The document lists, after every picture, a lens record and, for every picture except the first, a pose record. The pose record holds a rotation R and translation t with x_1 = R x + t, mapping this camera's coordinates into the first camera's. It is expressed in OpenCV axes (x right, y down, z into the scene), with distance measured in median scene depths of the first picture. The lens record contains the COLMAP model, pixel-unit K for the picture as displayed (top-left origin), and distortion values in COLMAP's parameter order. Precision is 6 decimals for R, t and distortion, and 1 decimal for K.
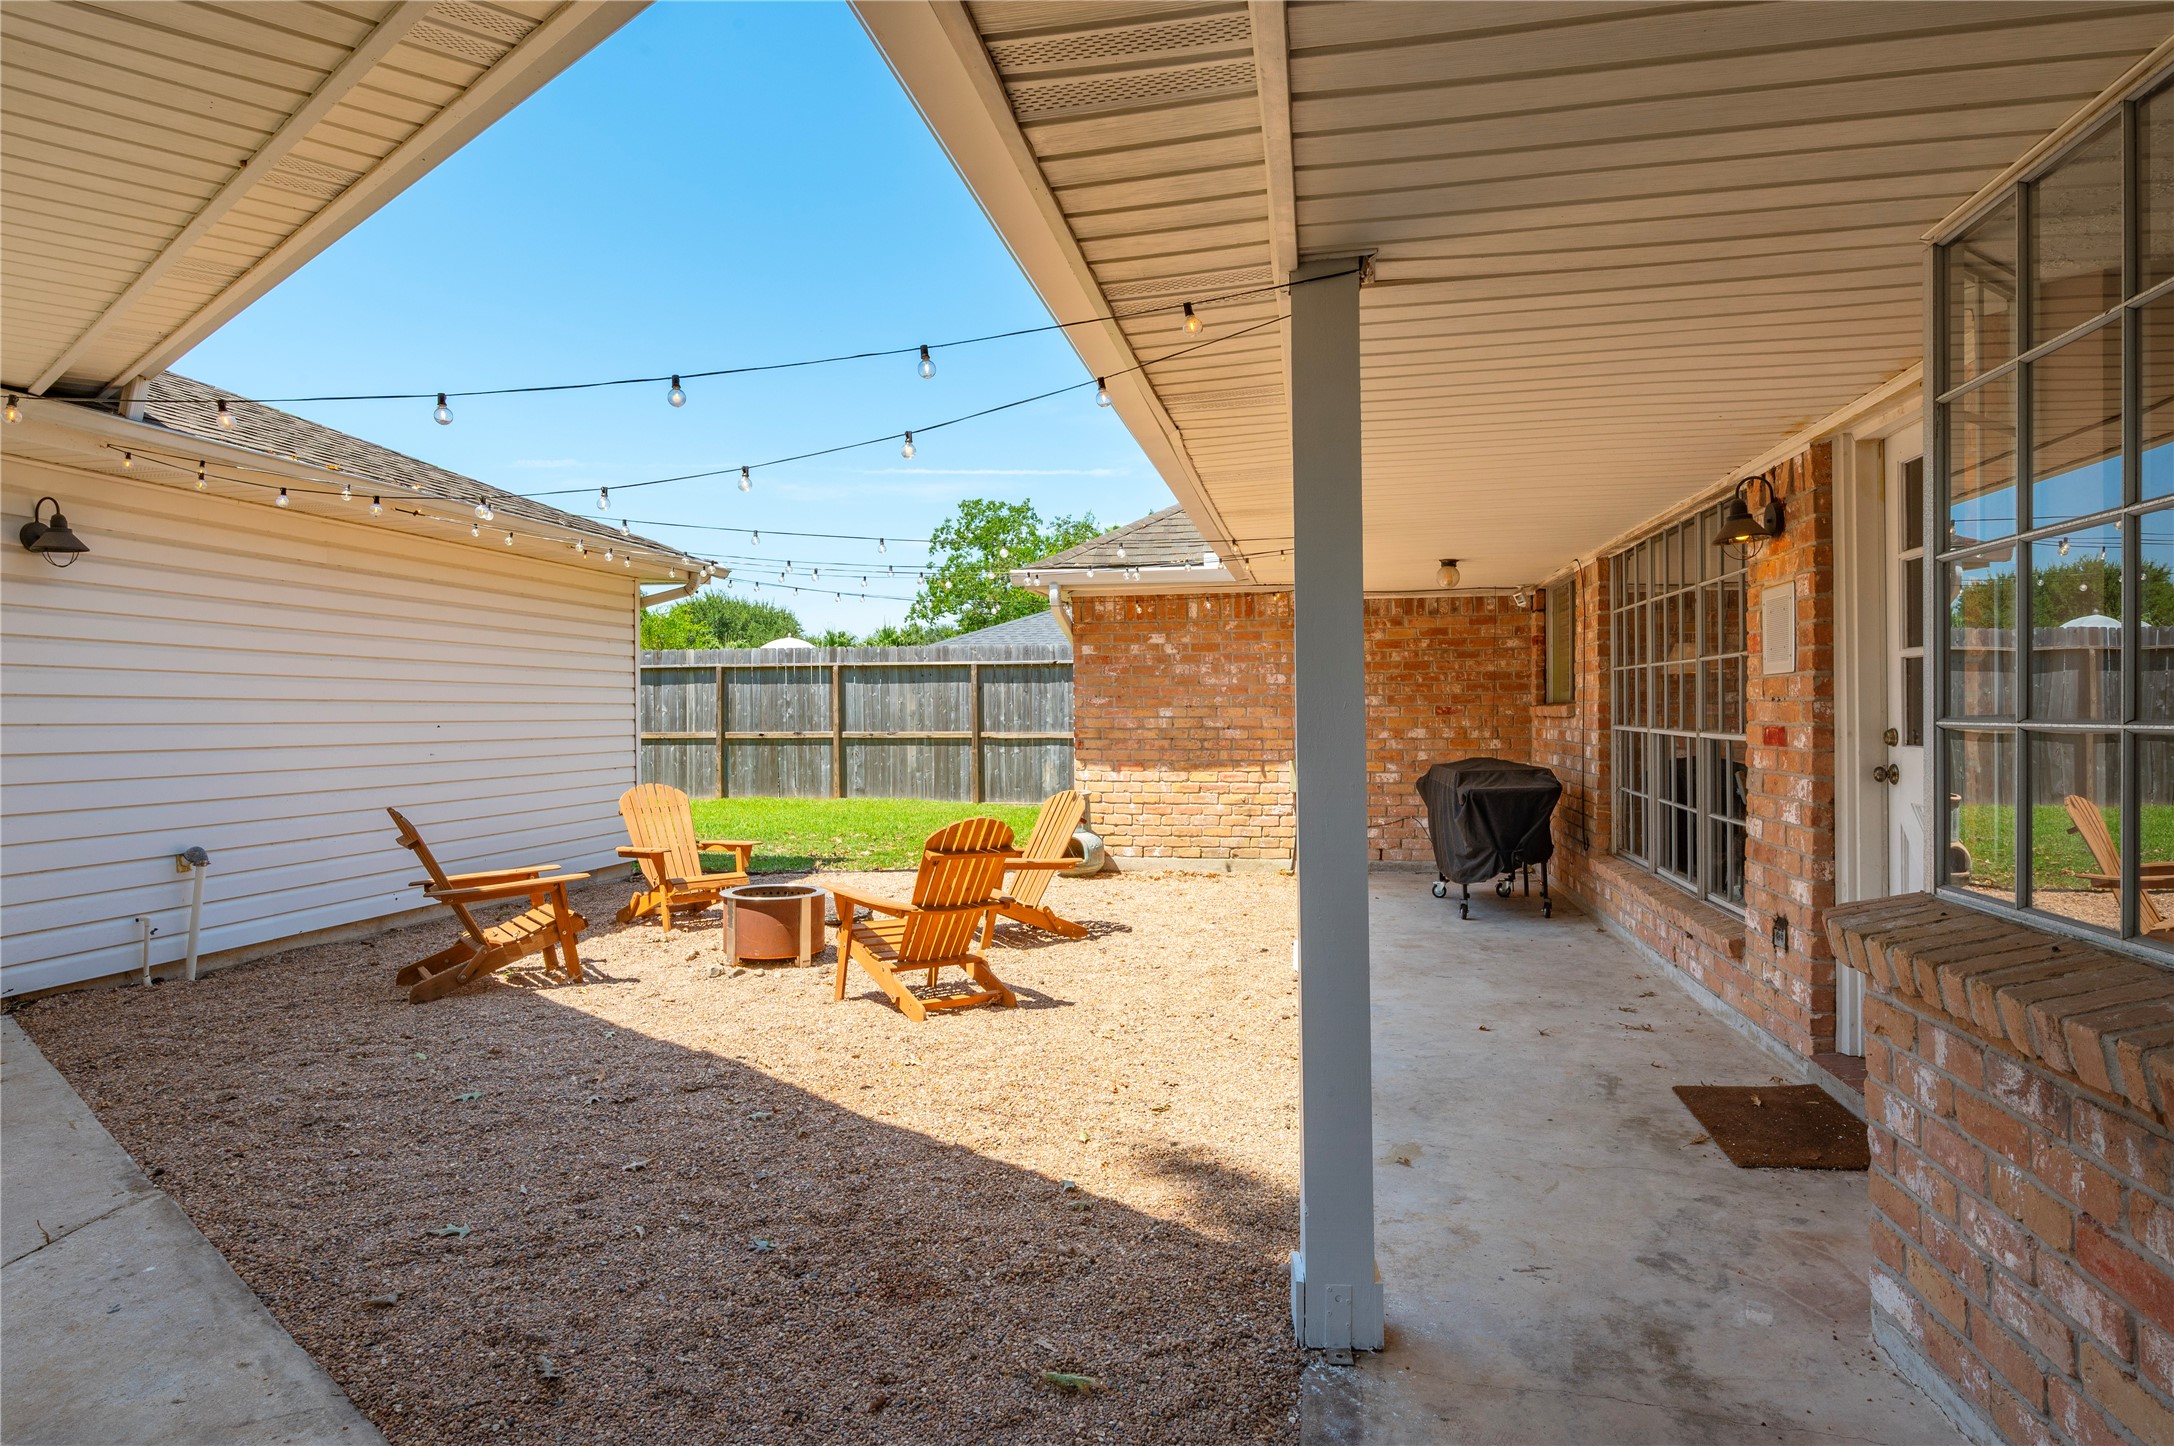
lens RADIAL K [[1255.1, 0, 1087.0], [0, 1255.1, 723.0], [0, 0, 1]] dist [-0.016442, 0.000143]
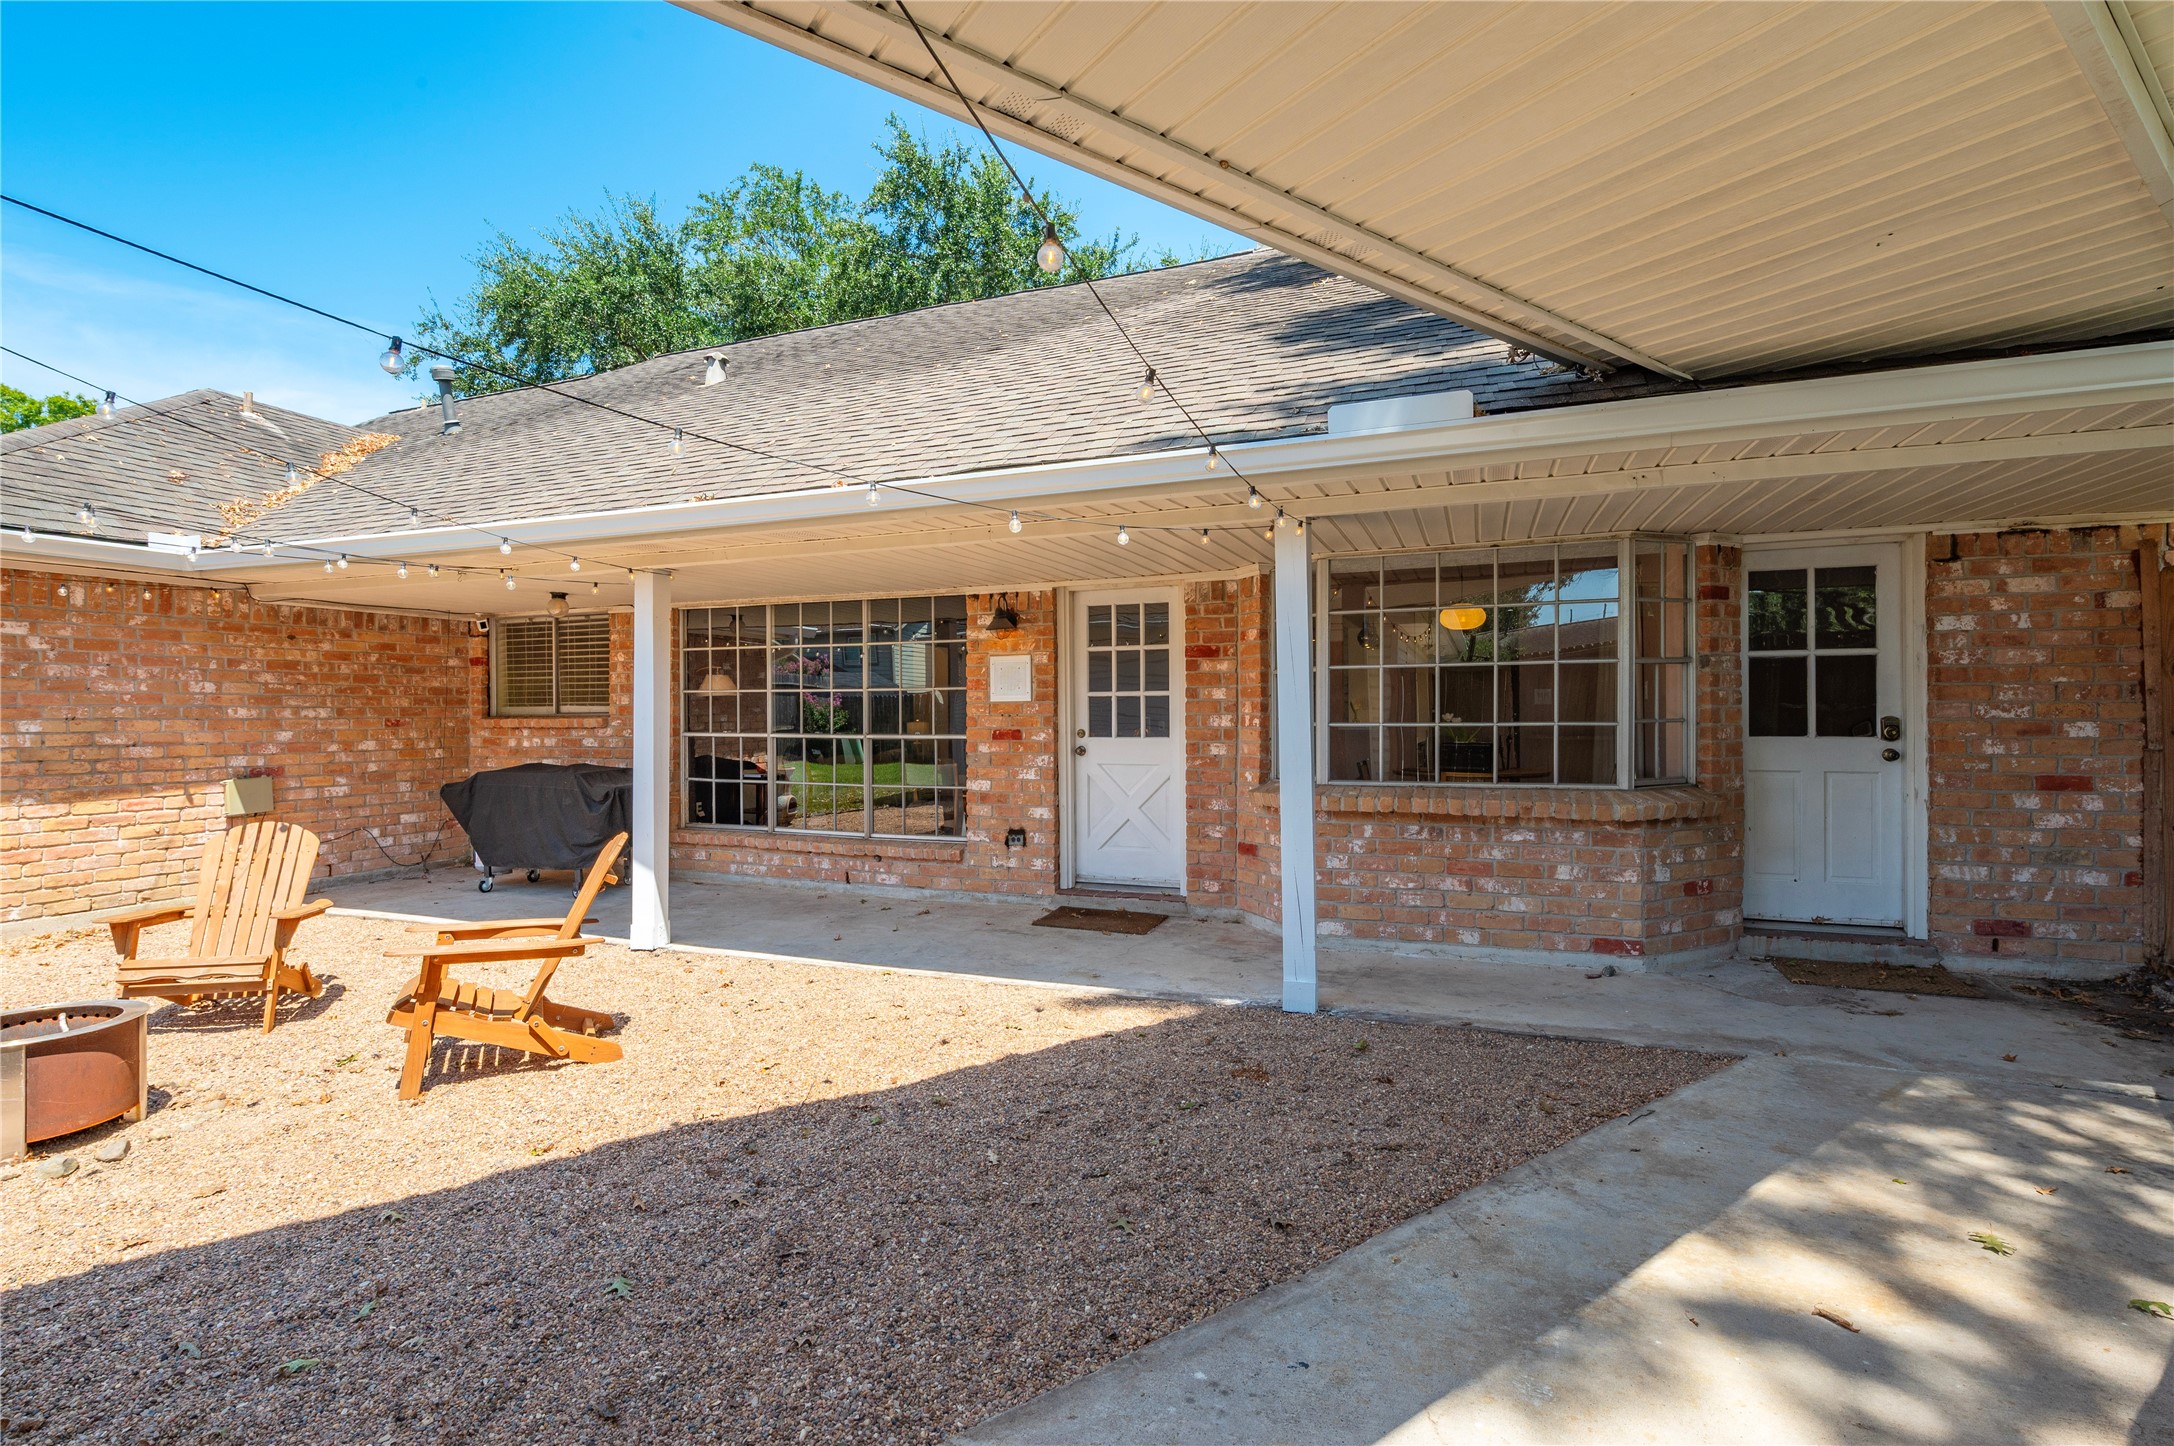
lens RADIAL K [[996.2, 0, 1087.0], [0, 996.2, 723.0], [0, 0, 1]] dist [-0.000276, -0.000036]
pose [[0.195461, -0.003034, 0.980707, -0.412779], [0.013004, 0.999915, 0.000501, -0.002789], [-0.980625, 0.012655, 0.195484, 0.268609]]
